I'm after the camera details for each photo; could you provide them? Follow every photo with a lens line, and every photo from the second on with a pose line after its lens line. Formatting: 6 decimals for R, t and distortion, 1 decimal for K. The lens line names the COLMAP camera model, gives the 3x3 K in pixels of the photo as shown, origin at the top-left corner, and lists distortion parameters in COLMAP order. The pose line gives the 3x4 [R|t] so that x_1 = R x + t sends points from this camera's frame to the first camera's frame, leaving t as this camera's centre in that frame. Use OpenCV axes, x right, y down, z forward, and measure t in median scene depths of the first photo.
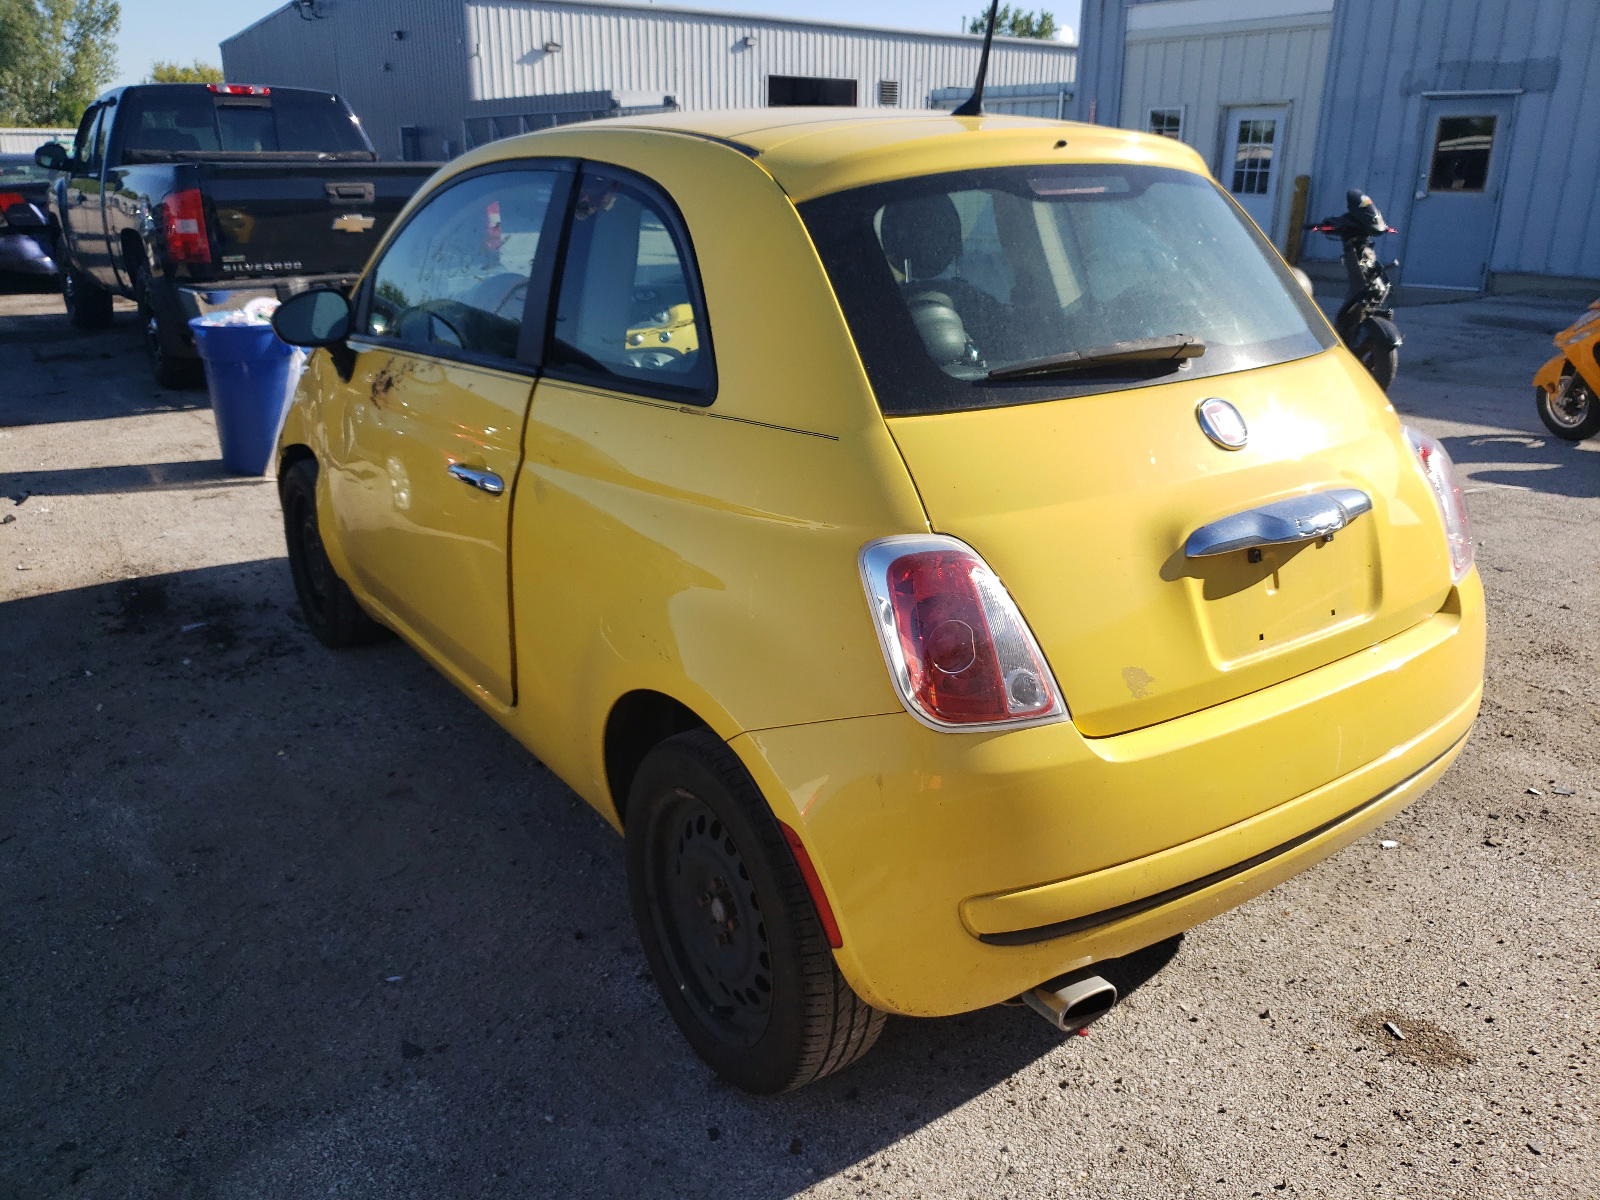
lens RADIAL K [[1224.7, 0, 803.6], [0, 1224.7, 595.5], [0, 0, 1]] dist [0.014273, 0.005678]
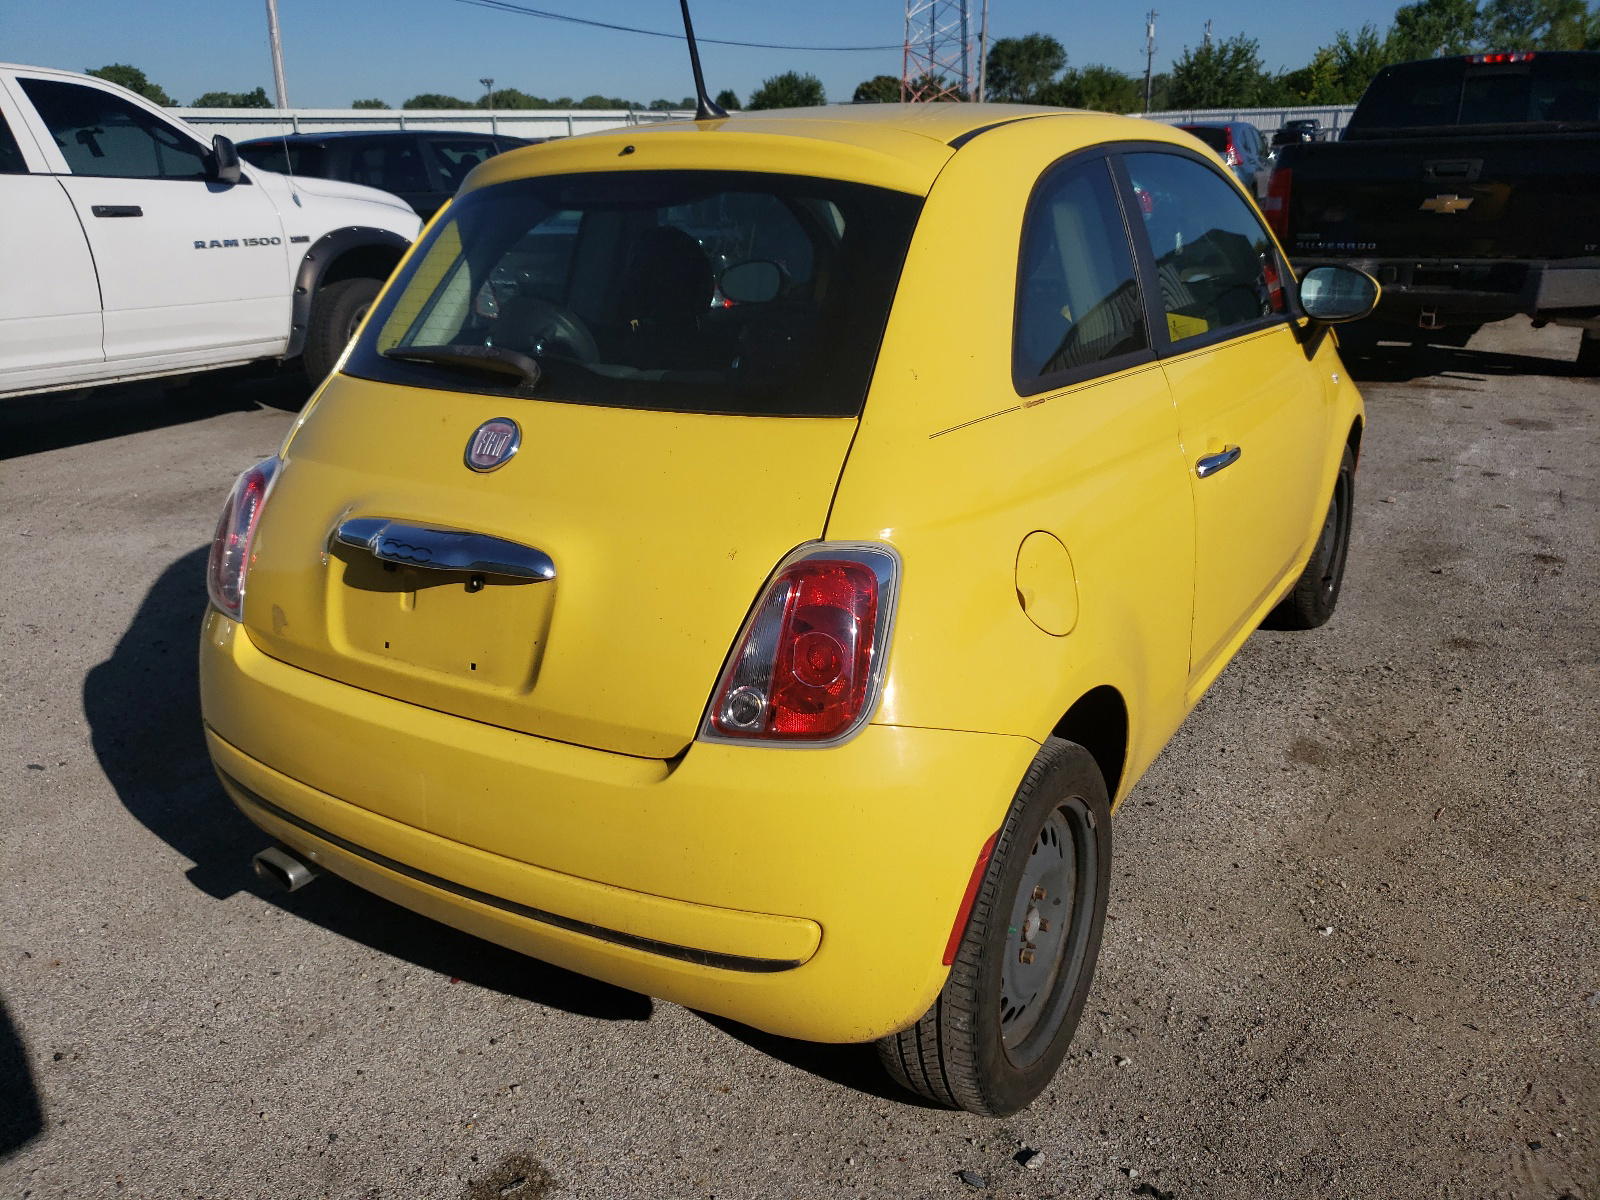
lens RADIAL K [[1276.0, 0, 800.2], [0, 1276.0, 596.7], [0, 0, 1]] dist [-0.003396, -0.003323]
pose [[0.389432, 0.296771, -0.871934, 0.381046], [-0.282888, 0.939451, 0.193405, -0.082032], [0.876537, 0.171342, 0.449805, 0.220721]]
